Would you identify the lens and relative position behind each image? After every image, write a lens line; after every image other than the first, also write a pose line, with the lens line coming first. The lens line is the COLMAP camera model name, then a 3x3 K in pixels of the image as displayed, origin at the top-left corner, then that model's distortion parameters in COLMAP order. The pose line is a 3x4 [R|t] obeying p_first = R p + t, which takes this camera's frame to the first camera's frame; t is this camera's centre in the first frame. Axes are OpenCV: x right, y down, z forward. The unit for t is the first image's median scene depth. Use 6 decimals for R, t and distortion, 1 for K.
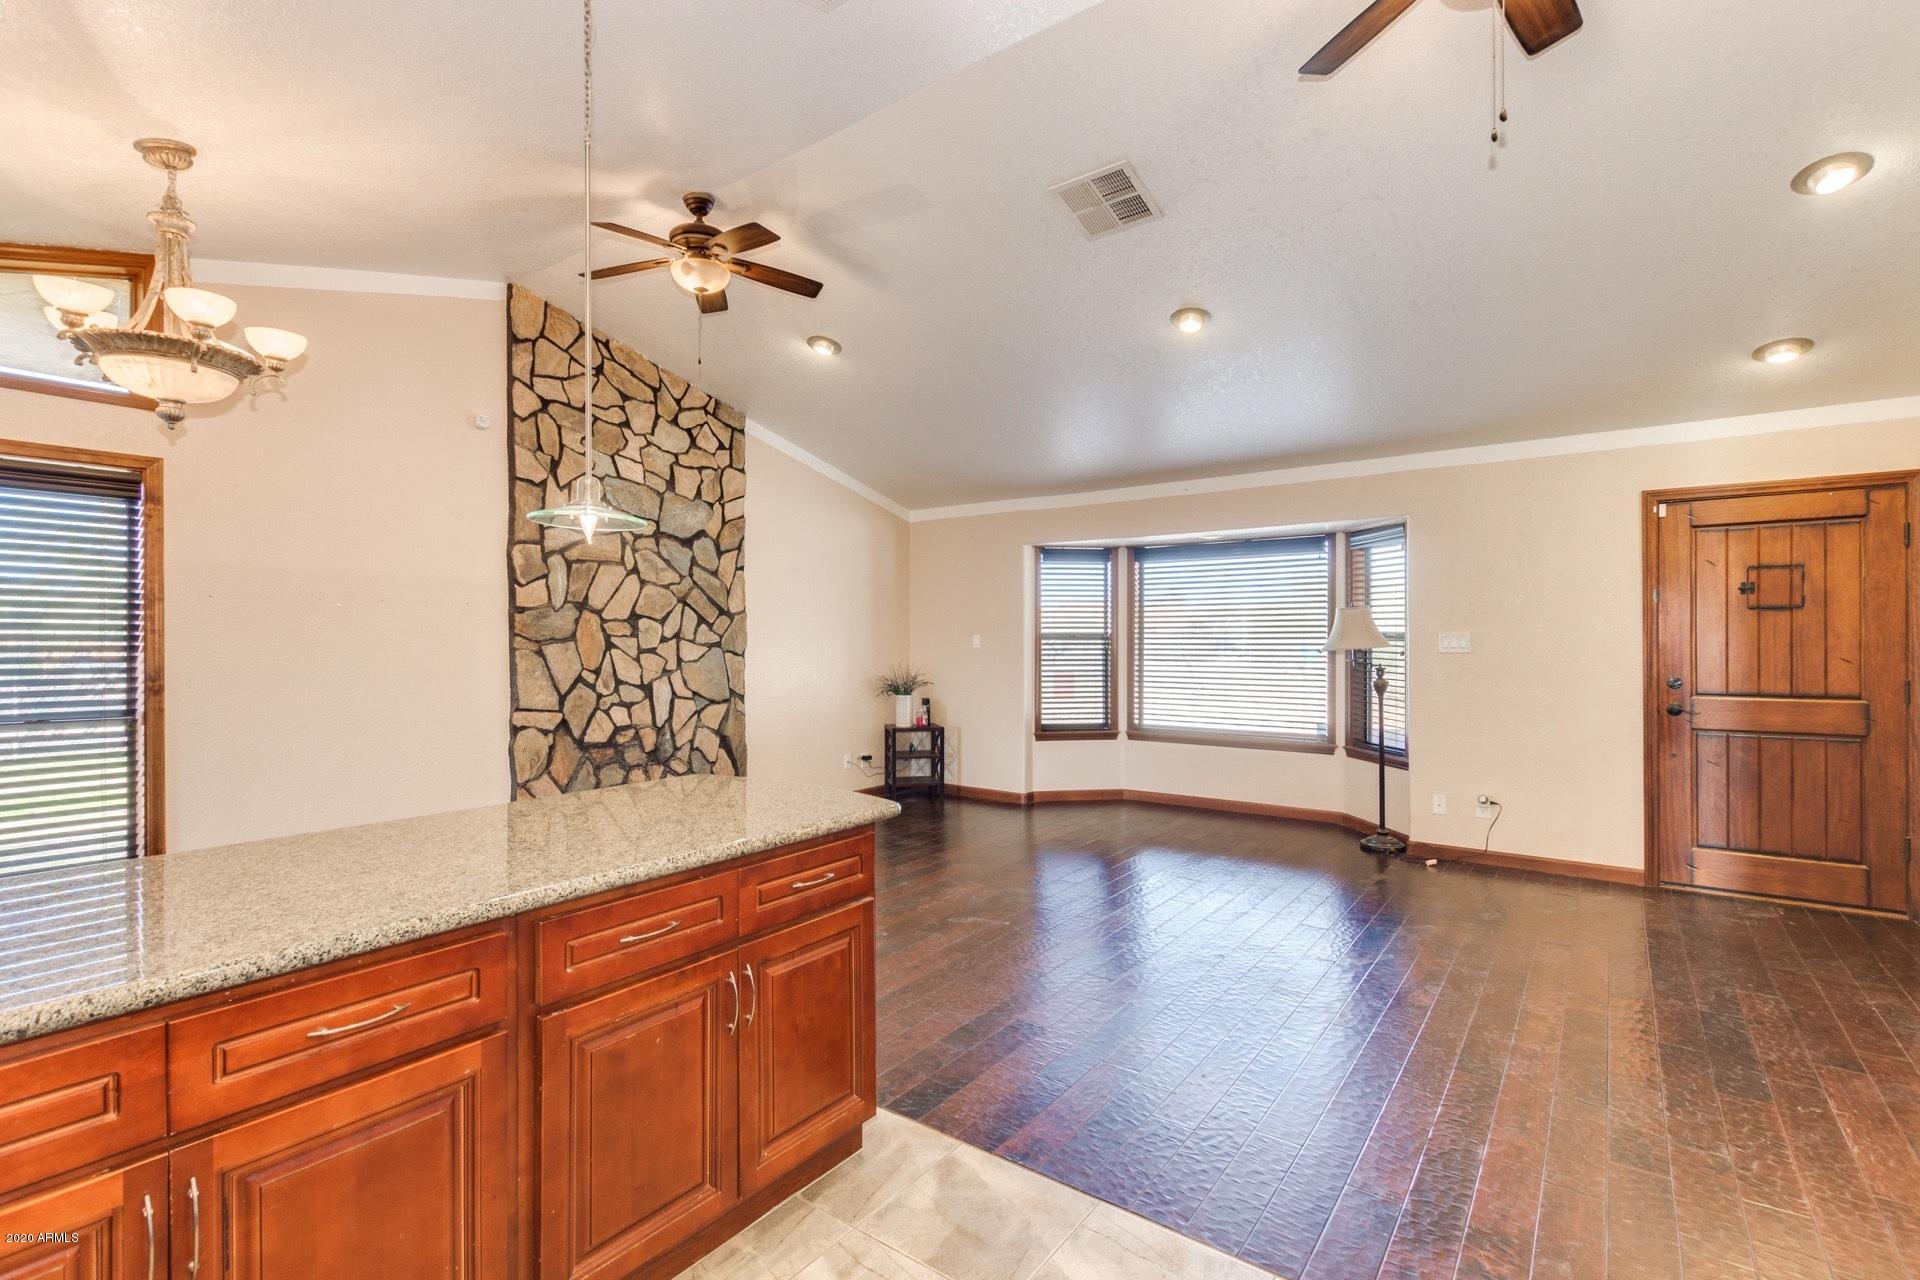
lens RADIAL K [[875.6, 0, 964.4], [0, 875.6, 645.8], [0, 0, 1]] dist [0.000778, -0.000240]
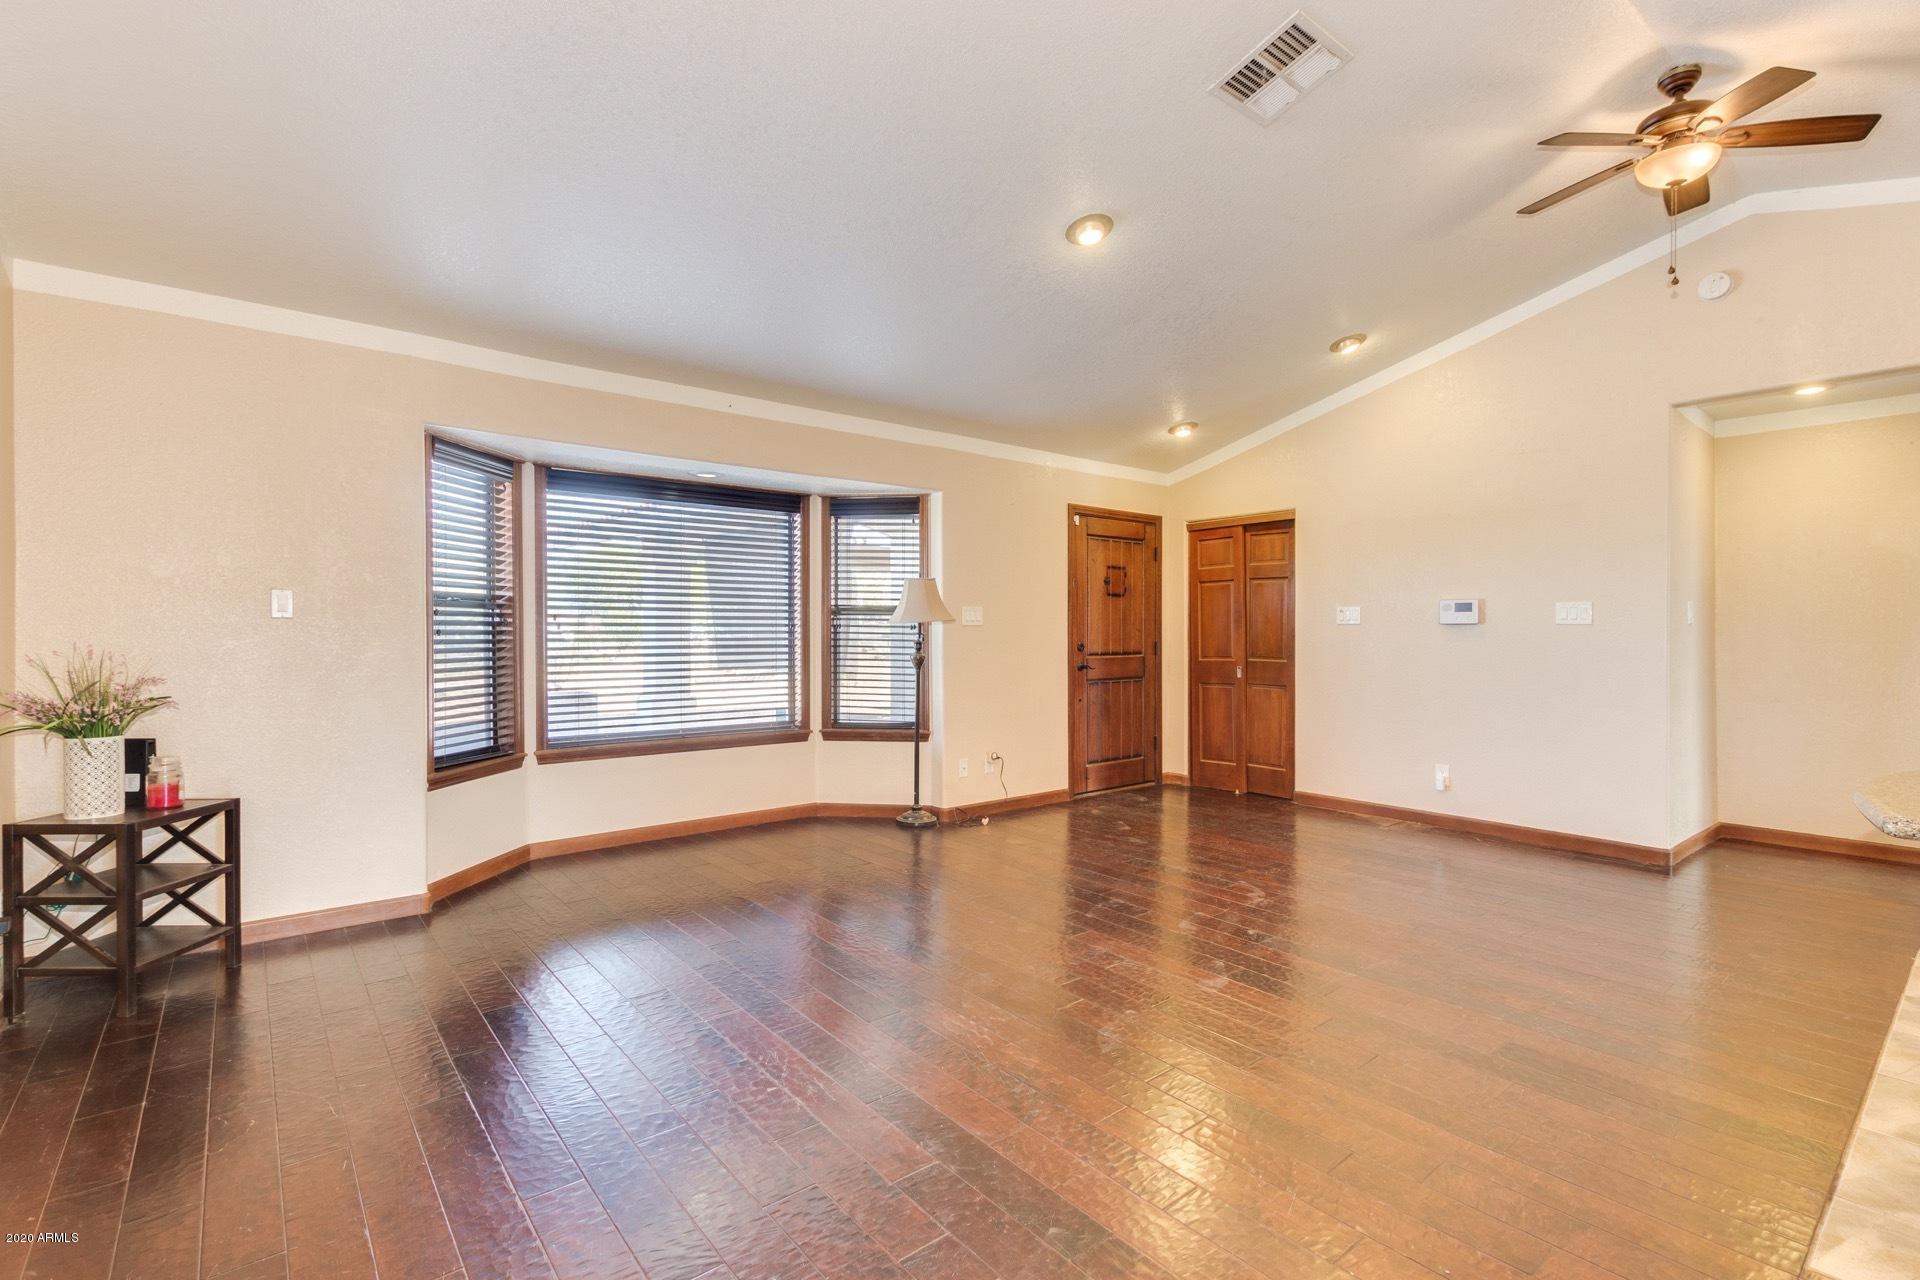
lens RADIAL K [[875.6, 0, 964.4], [0, 875.6, 645.8], [0, 0, 1]] dist [0.000778, -0.000240]
pose [[0.238152, -0.005898, 0.971210, -0.502144], [0.010131, 0.999942, 0.003589, 0.030055], [-0.971175, 0.008985, 0.238198, 0.759786]]
